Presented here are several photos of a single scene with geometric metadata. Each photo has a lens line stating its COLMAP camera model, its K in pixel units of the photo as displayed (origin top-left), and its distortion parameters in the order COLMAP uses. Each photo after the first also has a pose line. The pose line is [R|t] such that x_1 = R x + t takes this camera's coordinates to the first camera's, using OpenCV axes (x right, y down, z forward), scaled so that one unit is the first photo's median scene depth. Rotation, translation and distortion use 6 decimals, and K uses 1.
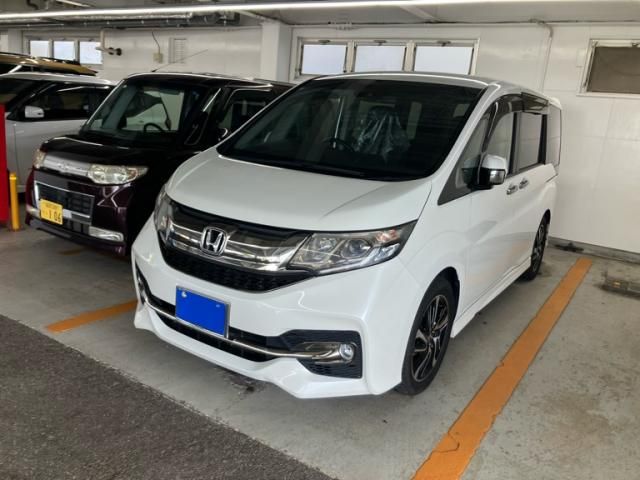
lens RADIAL K [[526.7, 0, 319.8], [0, 526.7, 236.9], [0, 0, 1]] dist [0.033987, -0.031867]
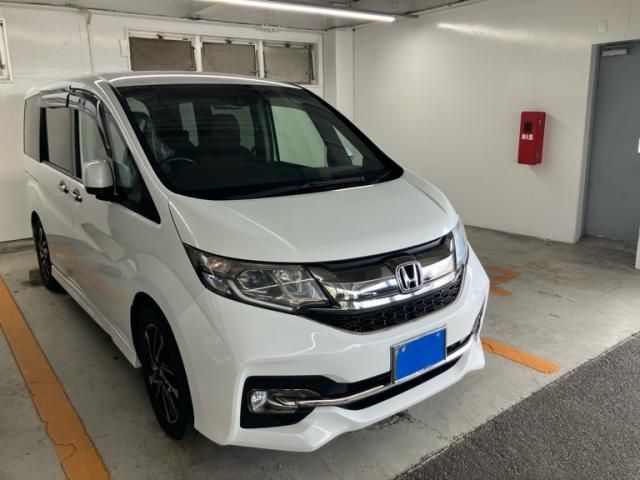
lens RADIAL K [[526.7, 0, 320.5], [0, 526.7, 242.3], [0, 0, 1]] dist [0.033987, -0.031867]
pose [[0.329842, -0.311457, 0.891178, -0.431266], [0.262667, 0.937010, 0.230257, -0.123127], [-0.906758, 0.158134, 0.390875, 0.320043]]
